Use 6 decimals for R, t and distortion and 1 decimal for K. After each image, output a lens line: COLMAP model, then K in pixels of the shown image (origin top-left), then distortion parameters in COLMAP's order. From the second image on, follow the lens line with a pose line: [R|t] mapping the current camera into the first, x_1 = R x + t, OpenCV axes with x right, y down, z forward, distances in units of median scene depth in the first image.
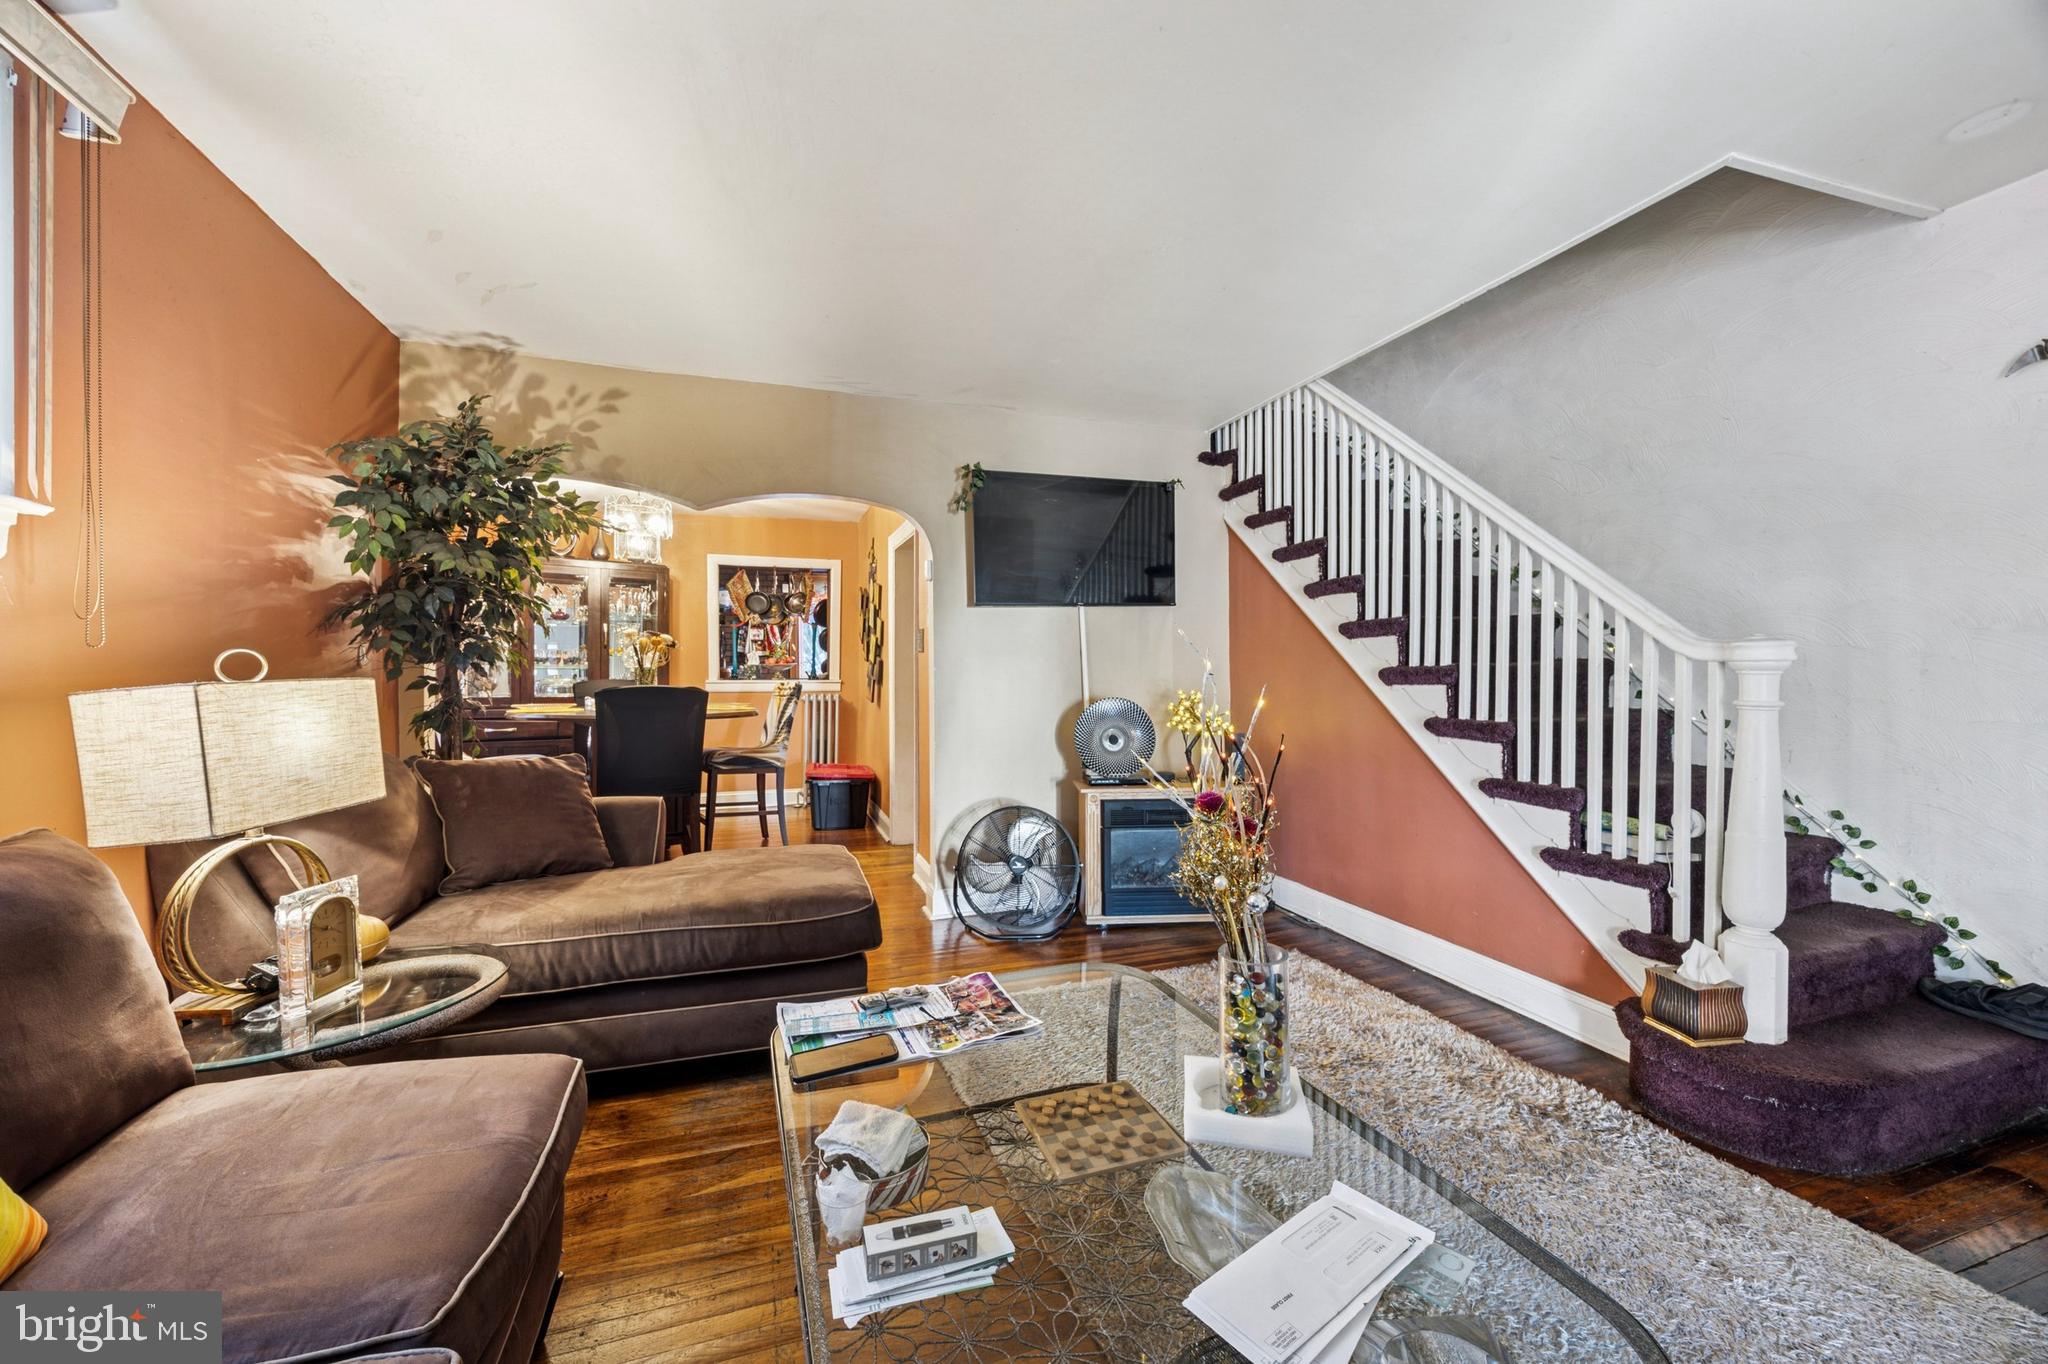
lens RADIAL K [[790.6, 0, 1024.0], [0, 790.6, 682.0], [0, 0, 1]] dist [0.010219, -0.000135]
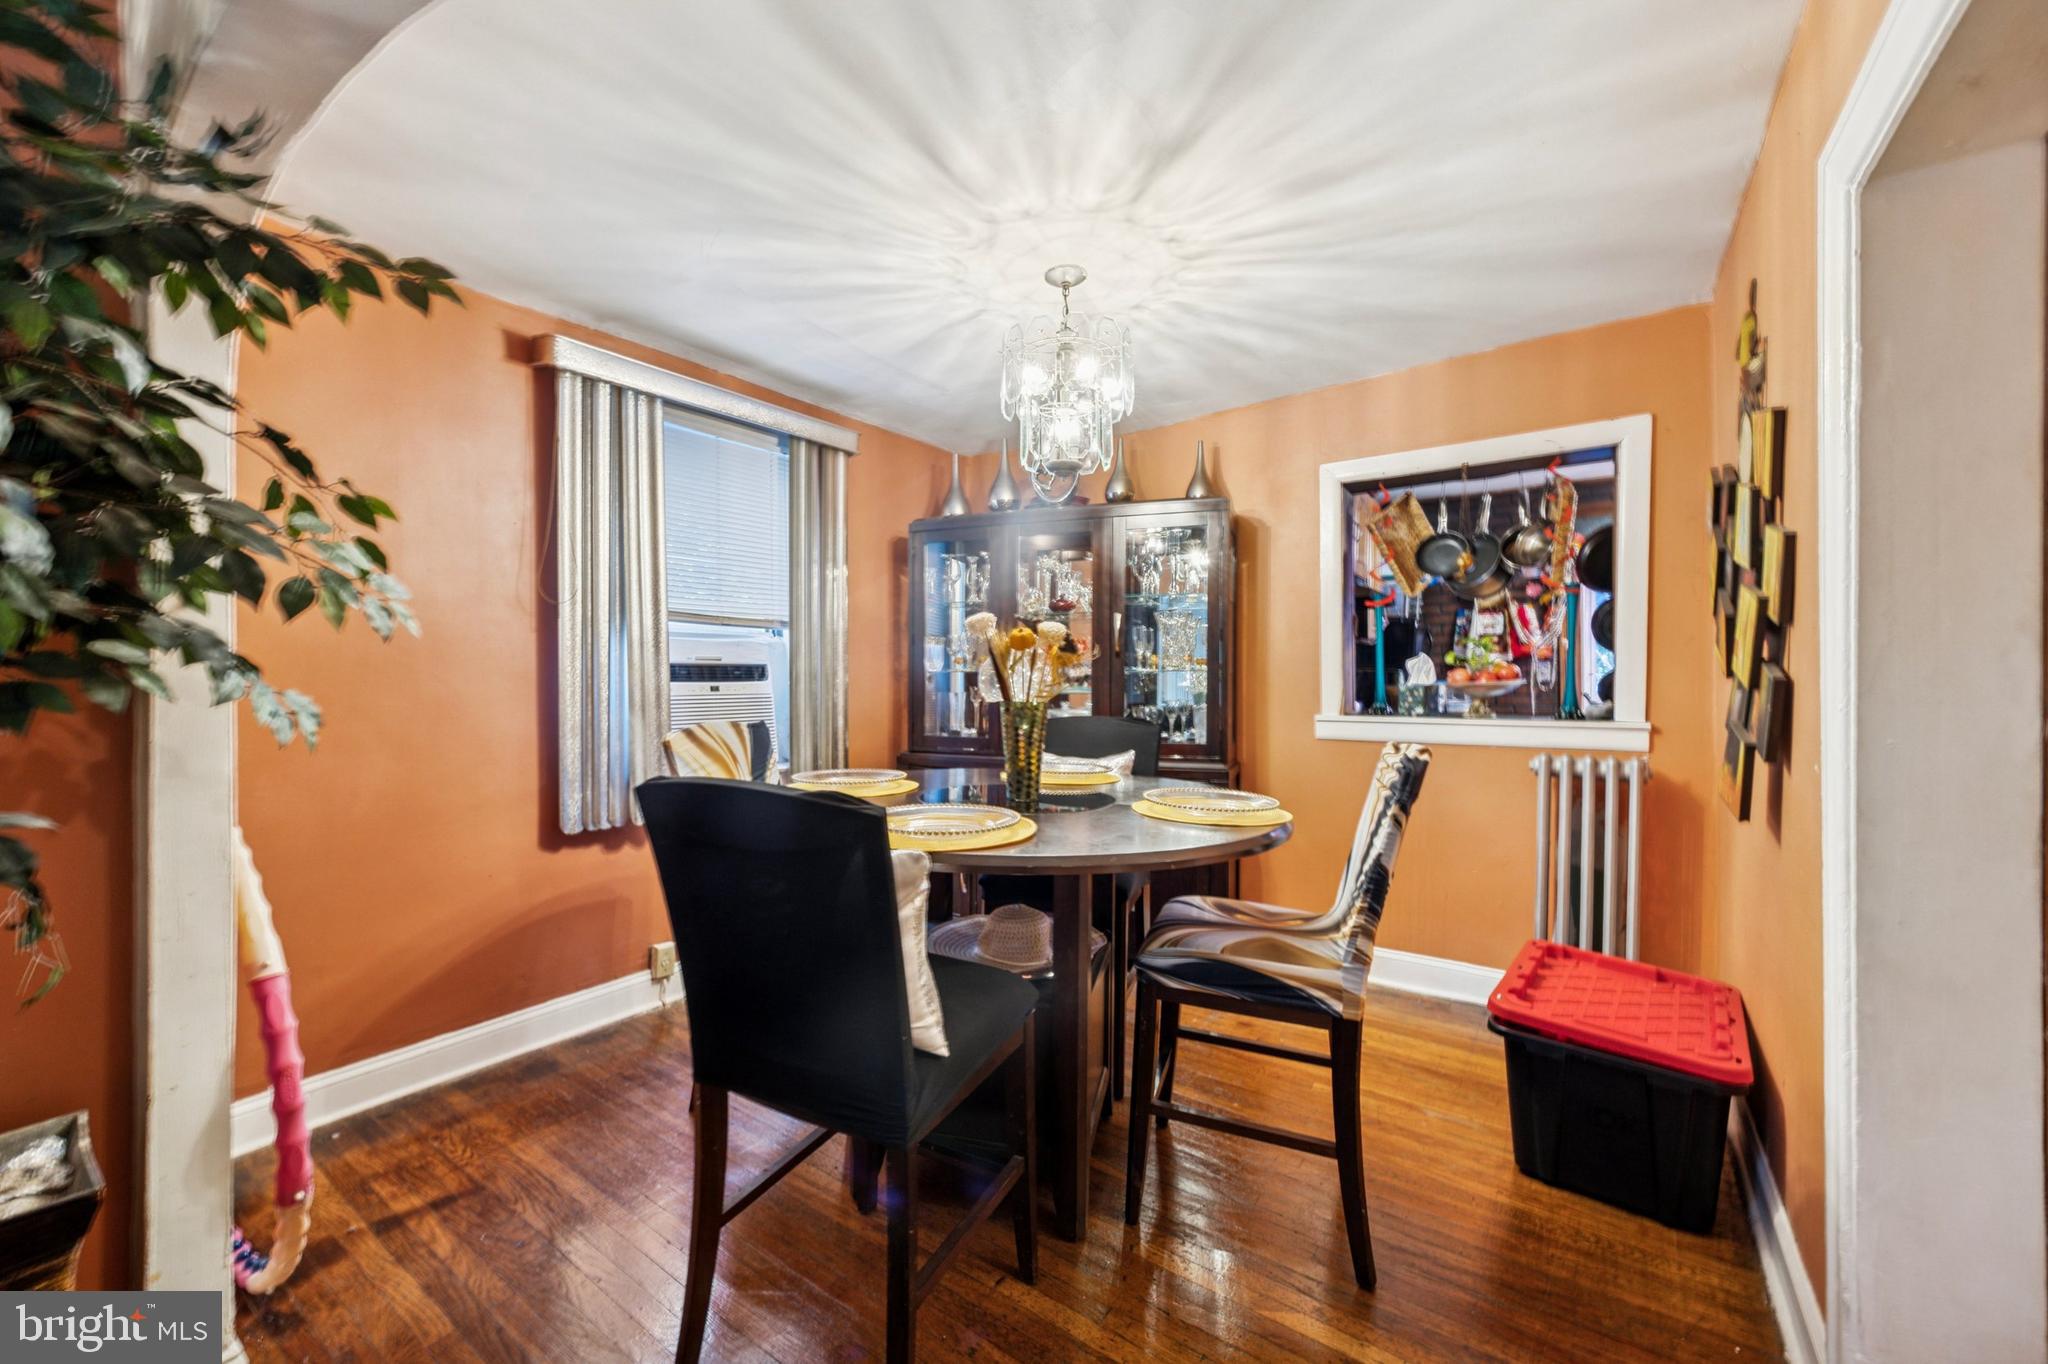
lens RADIAL K [[790.6, 0, 1024.0], [0, 790.6, 682.0], [0, 0, 1]] dist [0.010219, -0.000135]
pose [[0.578329, 0.003012, -0.815798, -0.183974], [-0.011439, 0.999925, -0.004417, -0.036060], [0.815723, 0.011886, 0.578320, 1.068184]]
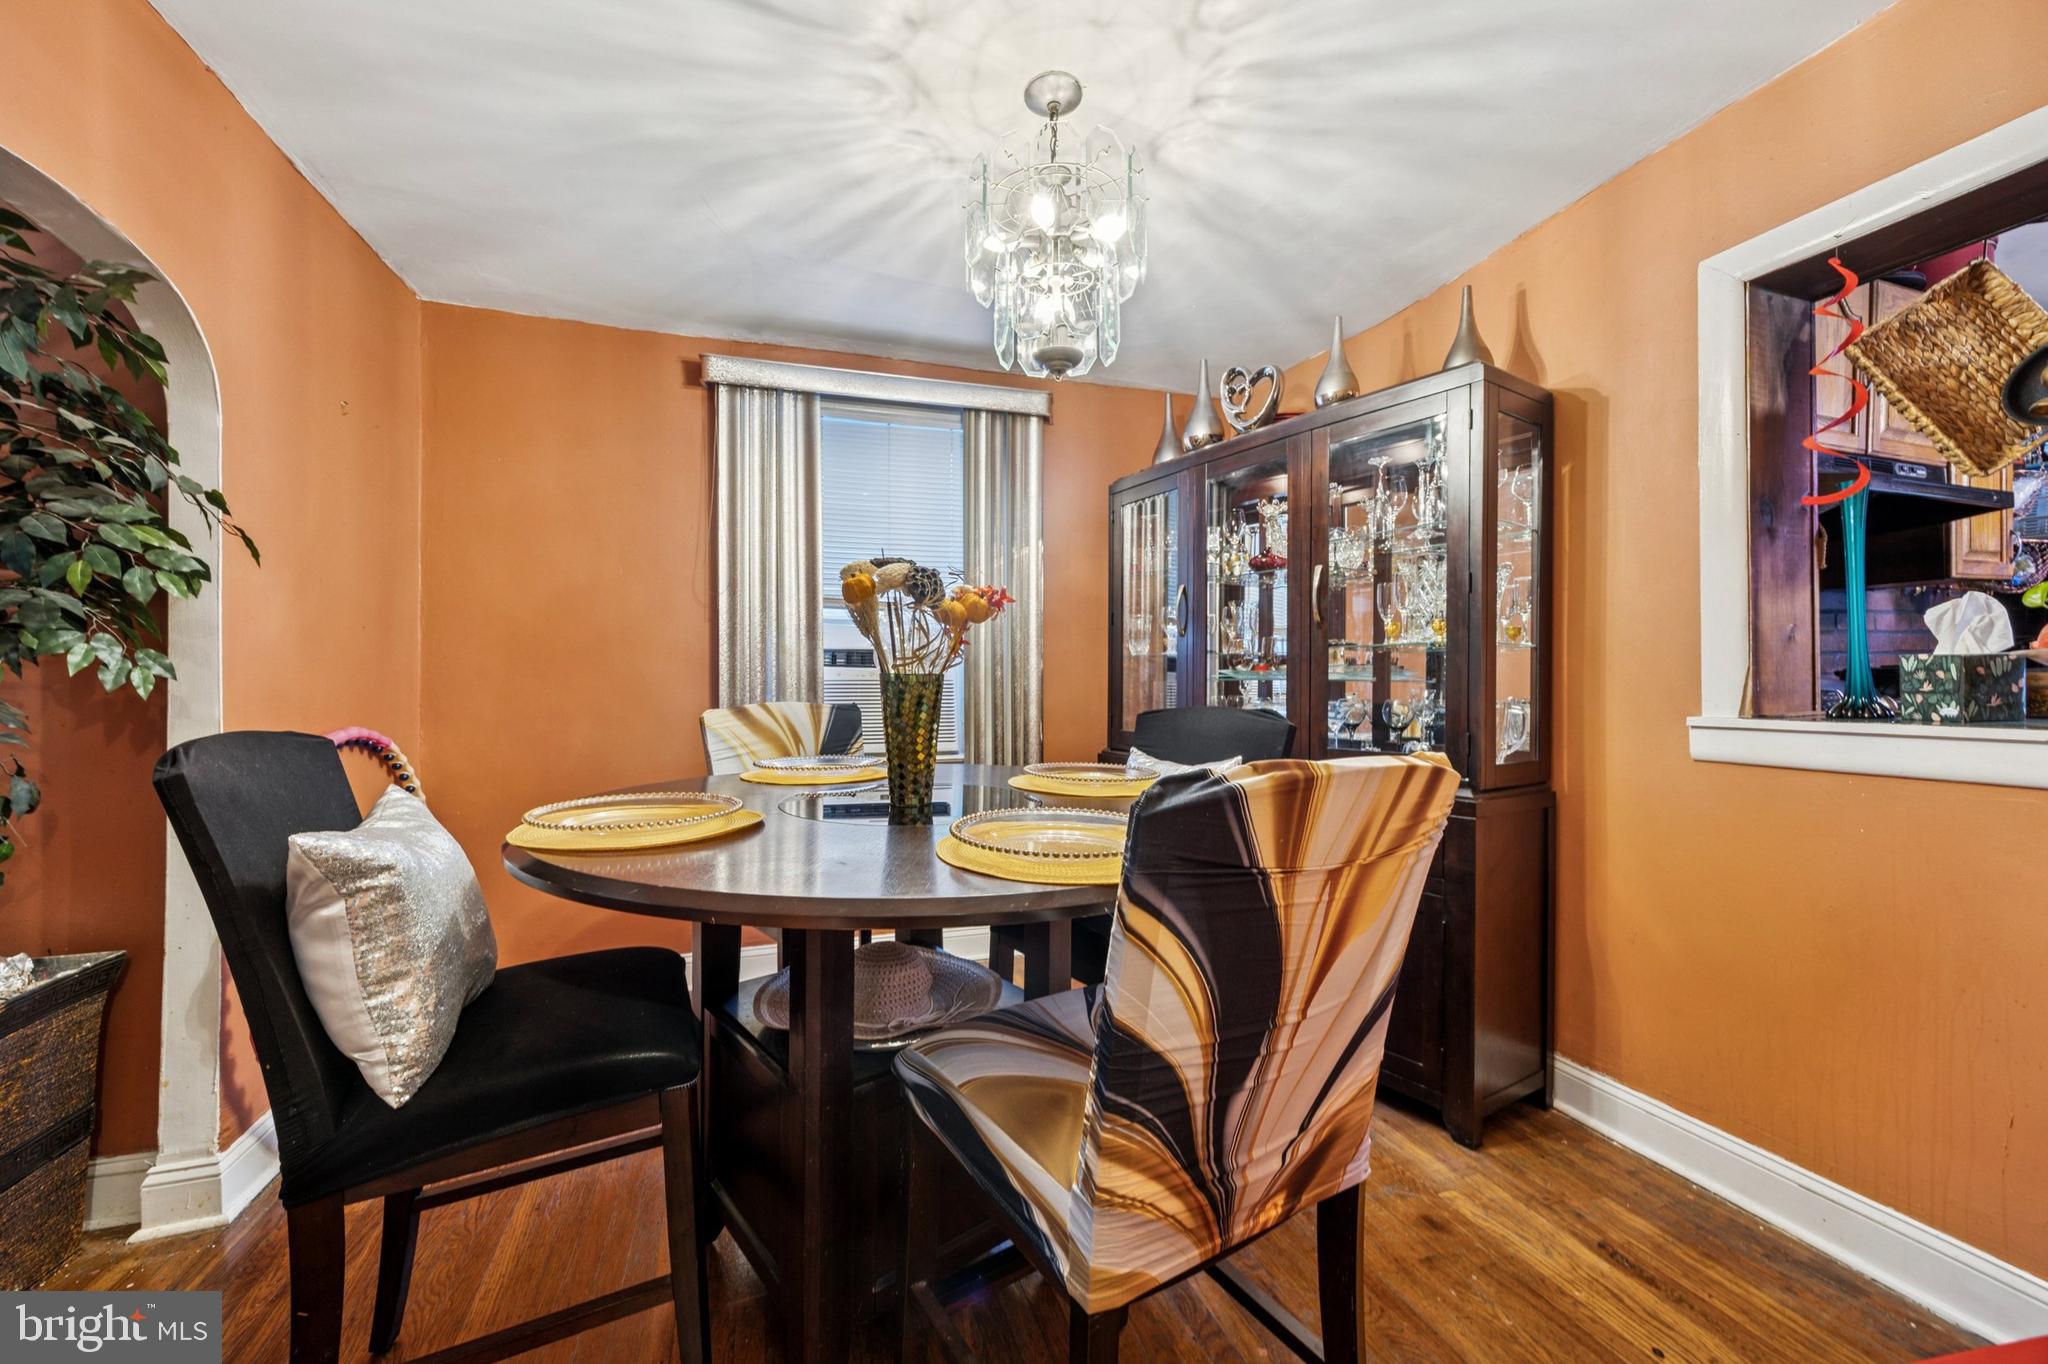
lens RADIAL K [[790.6, 0, 1024.0], [0, 790.6, 682.0], [0, 0, 1]] dist [0.010219, -0.000135]
pose [[-0.015800, -0.004729, -0.999864, -0.223232], [-0.016282, 0.999857, -0.004472, -0.016712], [0.999743, 0.016209, -0.015875, 1.495974]]
